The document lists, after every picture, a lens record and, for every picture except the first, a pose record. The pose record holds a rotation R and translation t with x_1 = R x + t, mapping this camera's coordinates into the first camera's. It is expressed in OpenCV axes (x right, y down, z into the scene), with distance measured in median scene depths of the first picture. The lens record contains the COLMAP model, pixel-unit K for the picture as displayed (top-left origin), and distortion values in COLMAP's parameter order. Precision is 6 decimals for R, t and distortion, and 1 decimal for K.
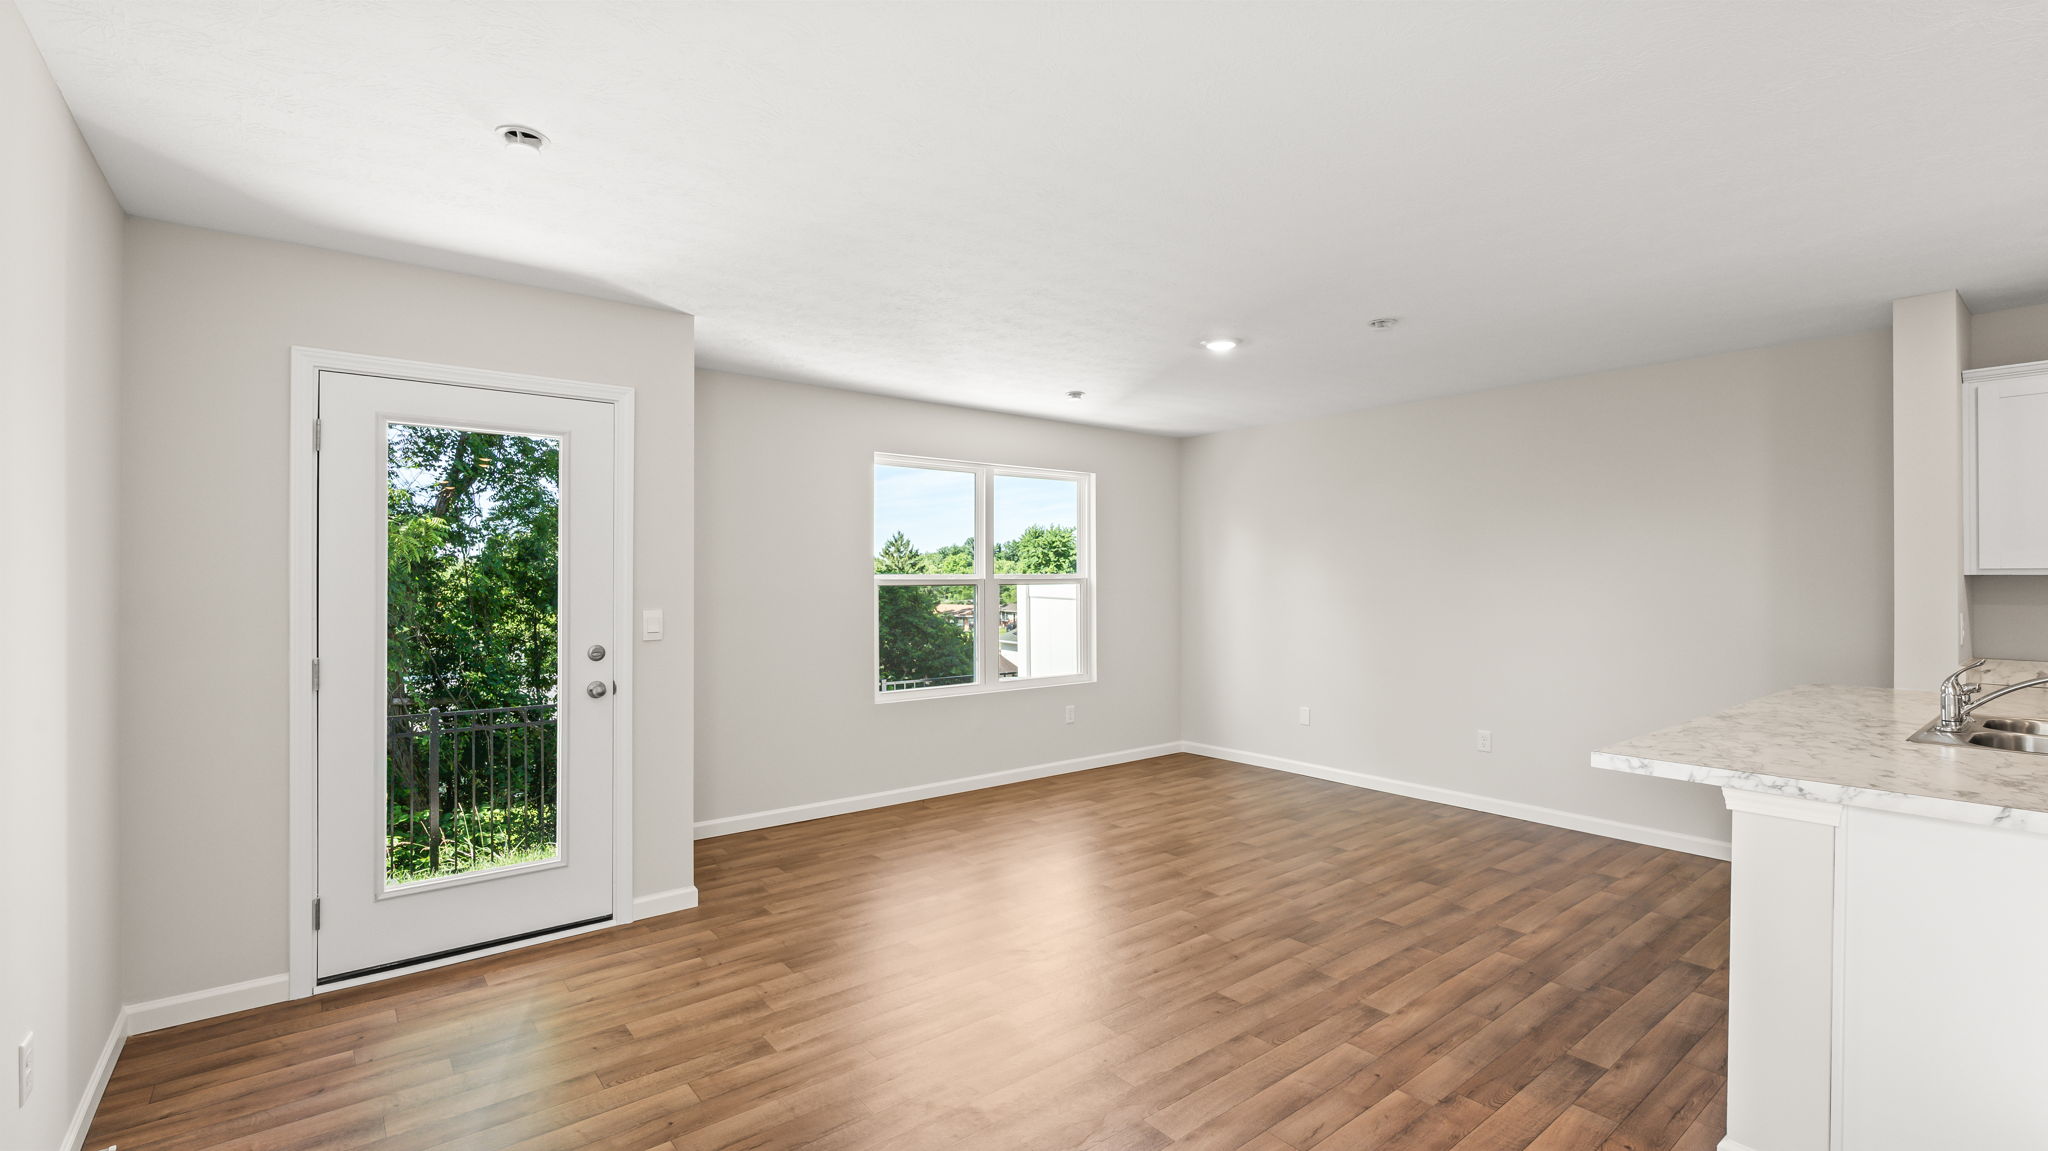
lens RADIAL K [[893.3, 0, 1030.6], [0, 893.3, 573.2], [0, 0, 1]] dist [-0.002346, -0.000505]
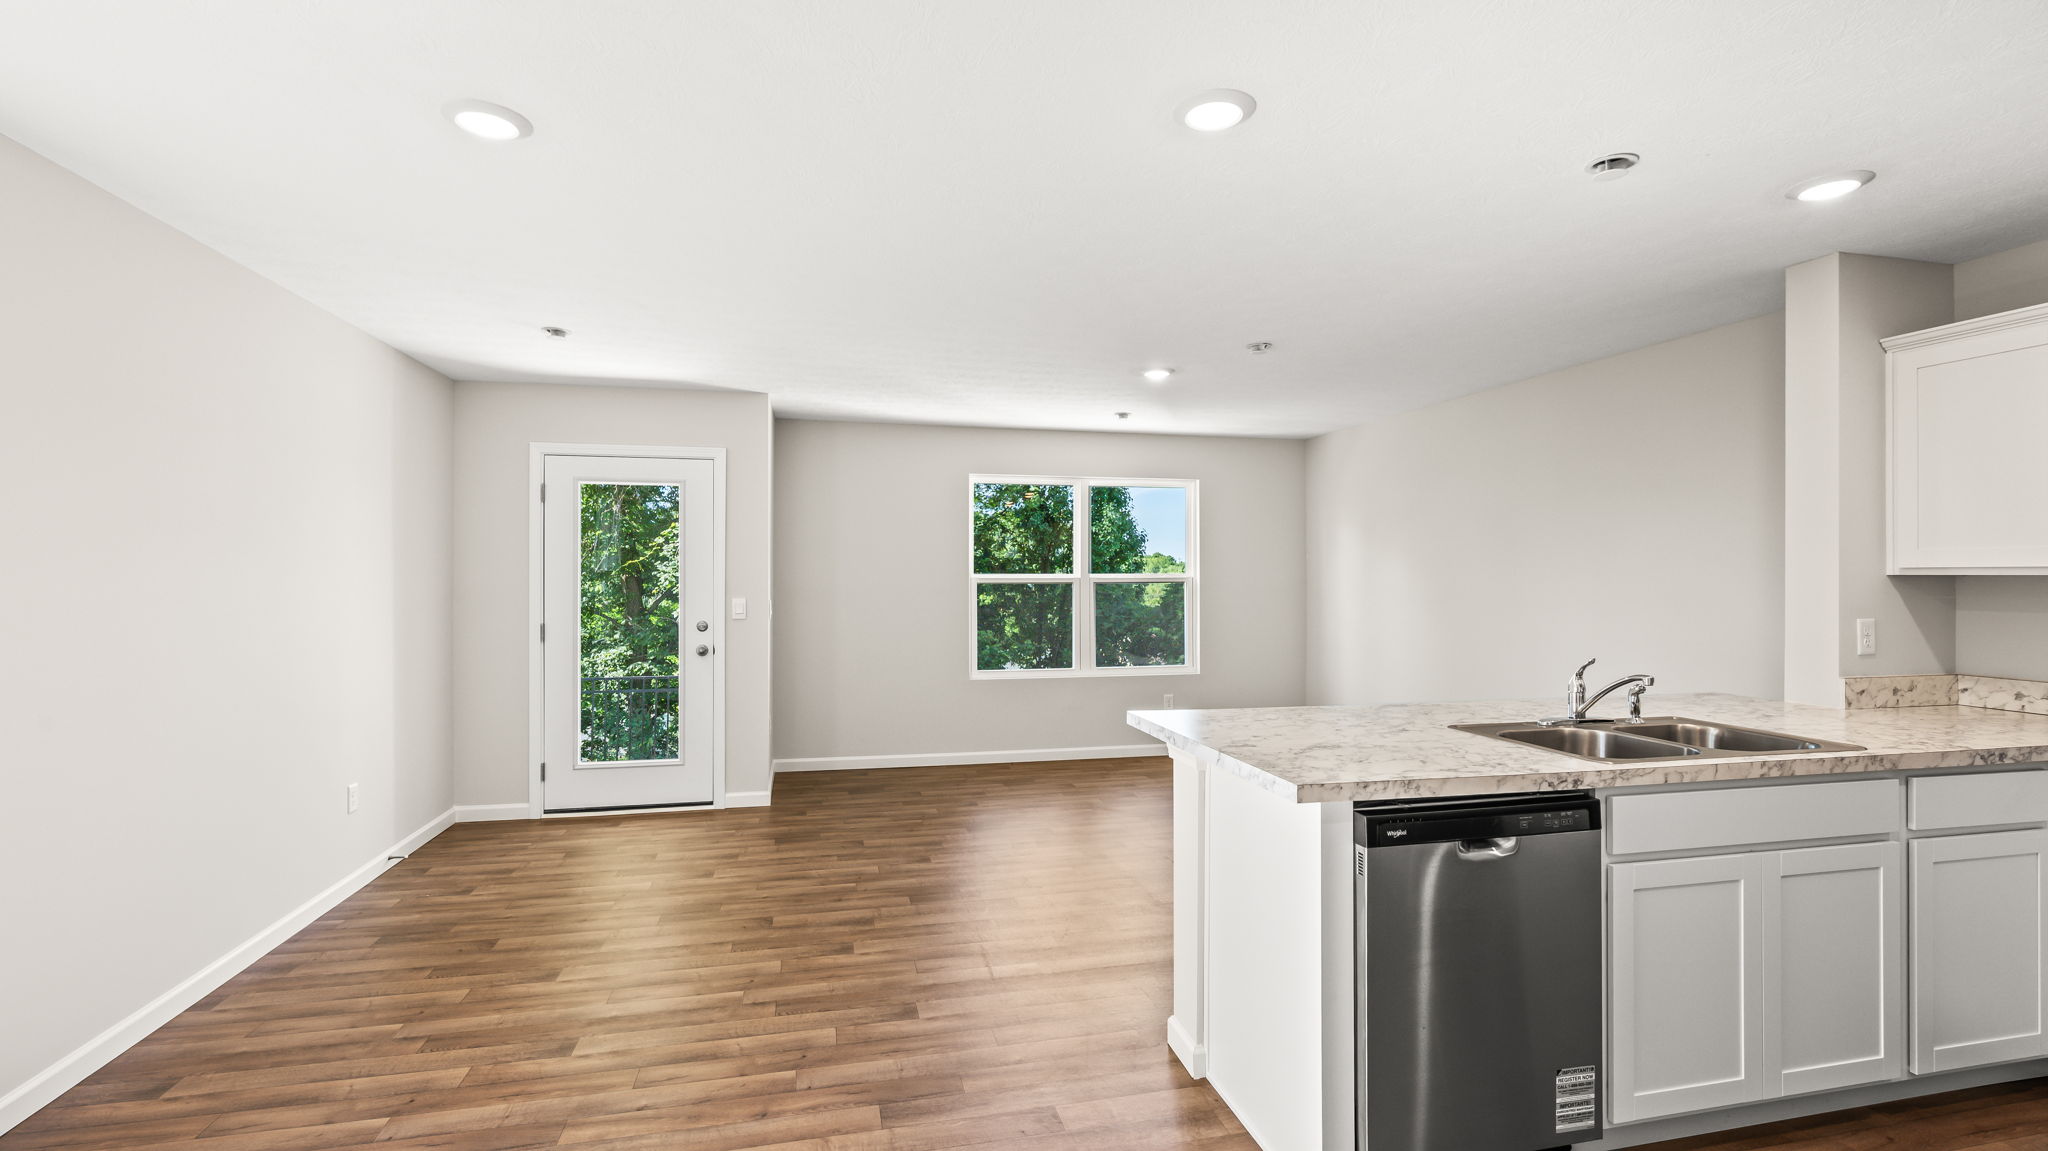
lens RADIAL K [[929.3, 0, 1025.8], [0, 929.3, 570.5], [0, 0, 1]] dist [0.001169, 0.001213]
pose [[0.900149, -0.001456, -0.435580, 0.692635], [0.000901, 0.999998, -0.001482, -0.001809], [0.435582, 0.000941, 0.900149, -0.176747]]
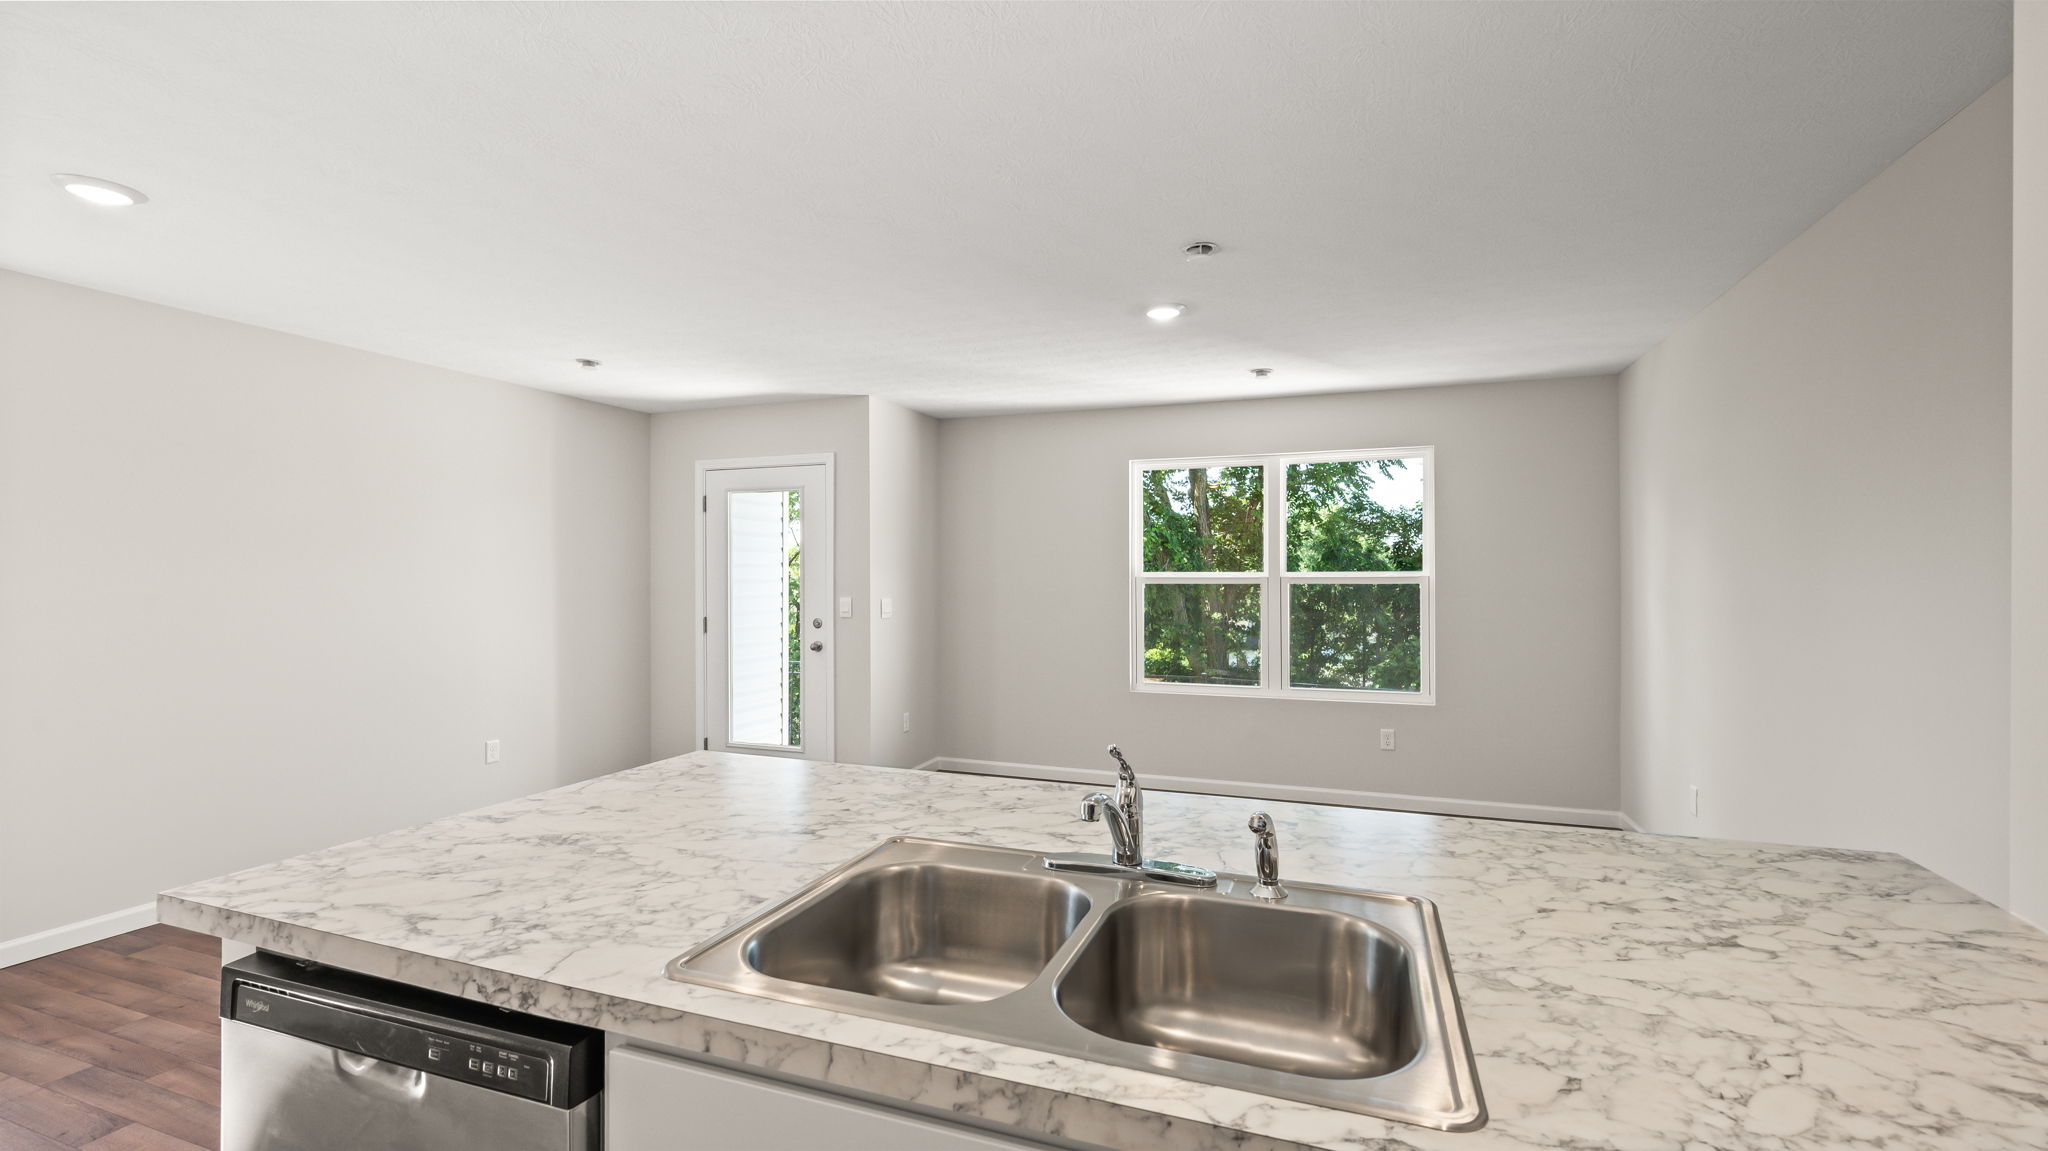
lens RADIAL K [[893.3, 0, 1027.0], [0, 893.3, 563.5], [0, 0, 1]] dist [-0.002346, -0.000505]
pose [[0.505320, -0.011151, -0.862860, 1.079588], [0.005293, 0.999938, -0.009823, 0.000385], [0.862916, 0.000397, 0.505348, 0.519466]]
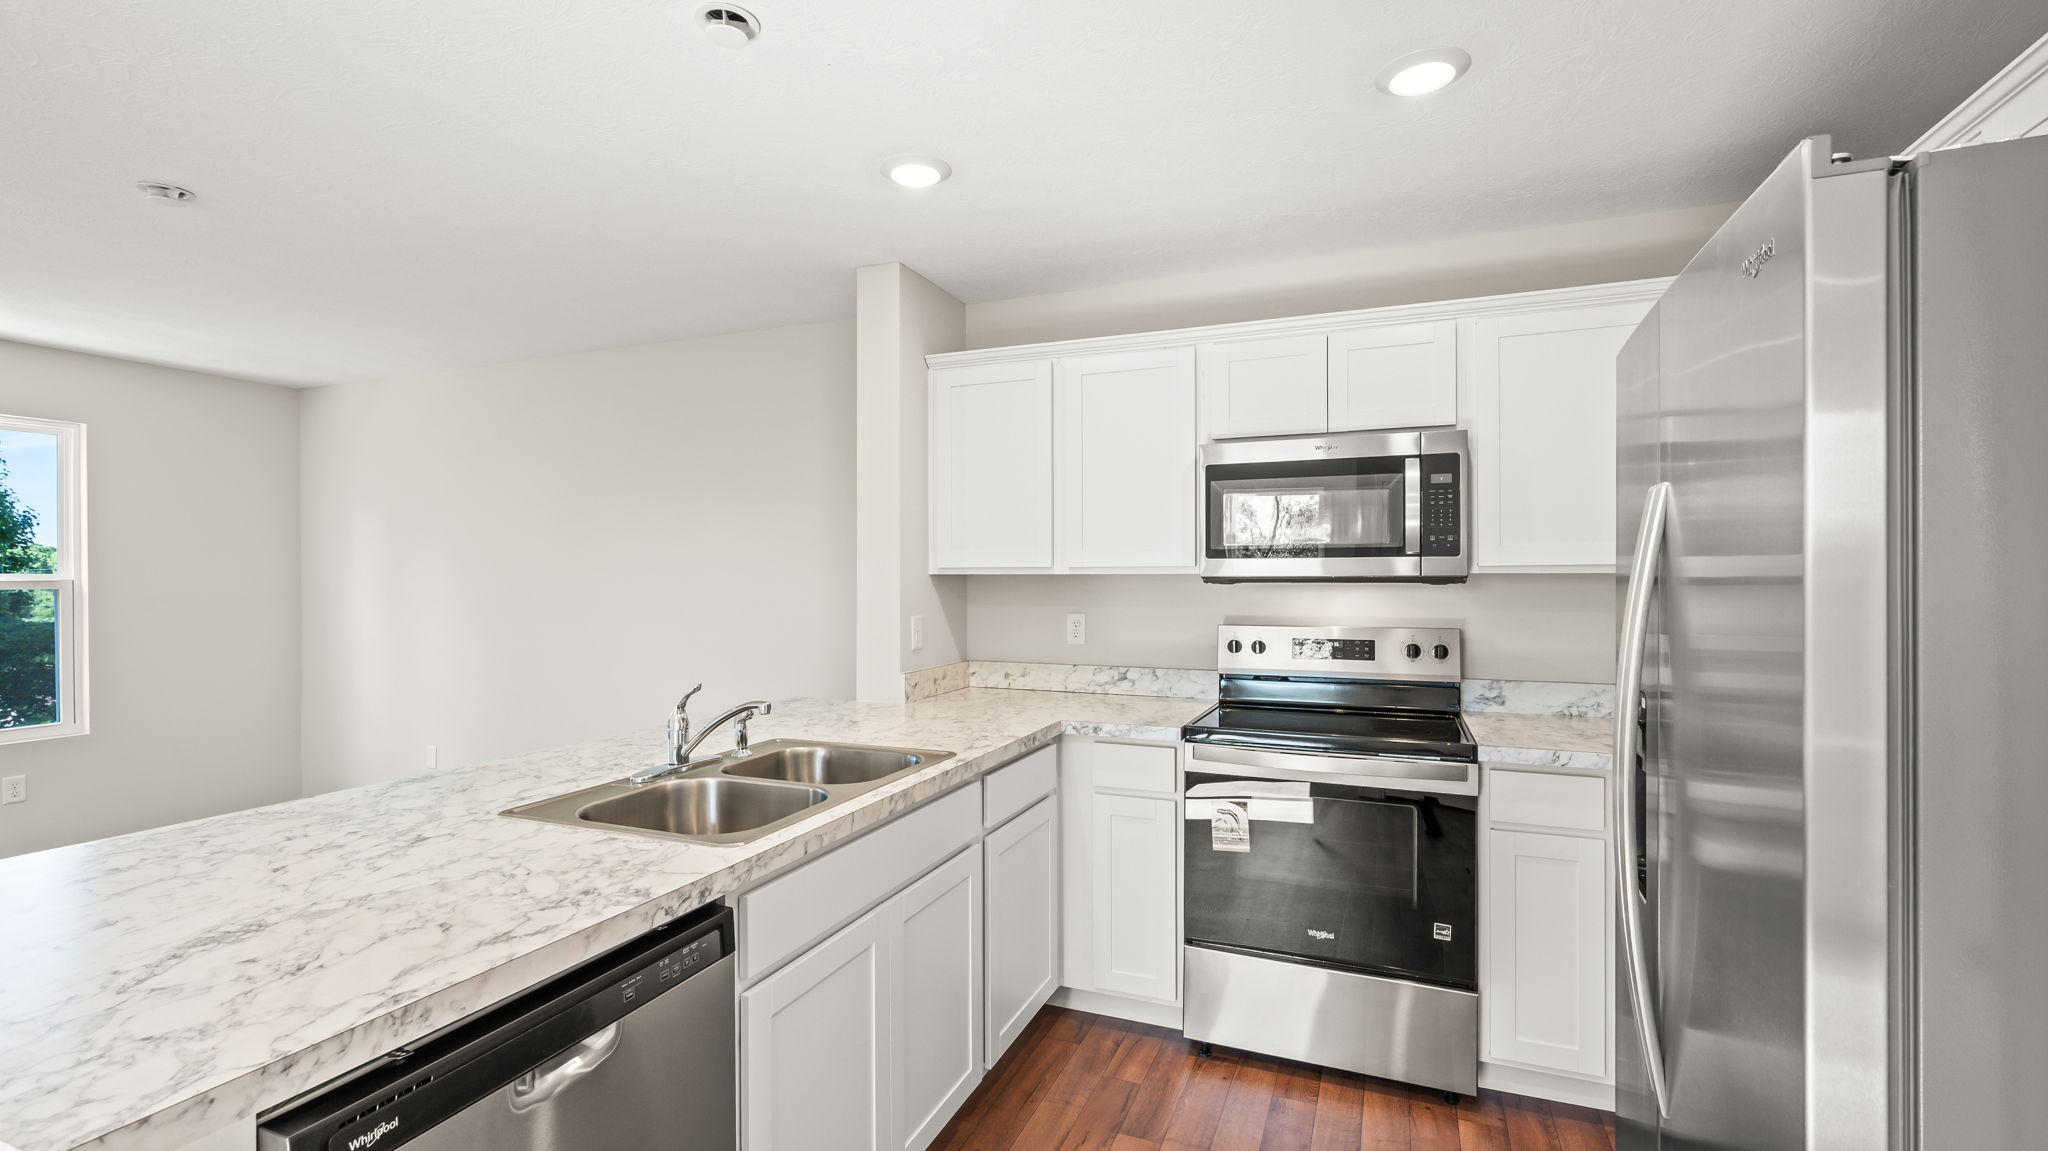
lens RADIAL K [[893.3, 0, 1029.5], [0, 893.3, 578.2], [0, 0, 1]] dist [-0.002346, -0.000505]
pose [[0.876024, -0.003679, 0.482253, 0.690424], [-0.000119, 0.999969, 0.007845, -0.001416], [-0.482267, -0.006929, 0.875997, 0.127496]]
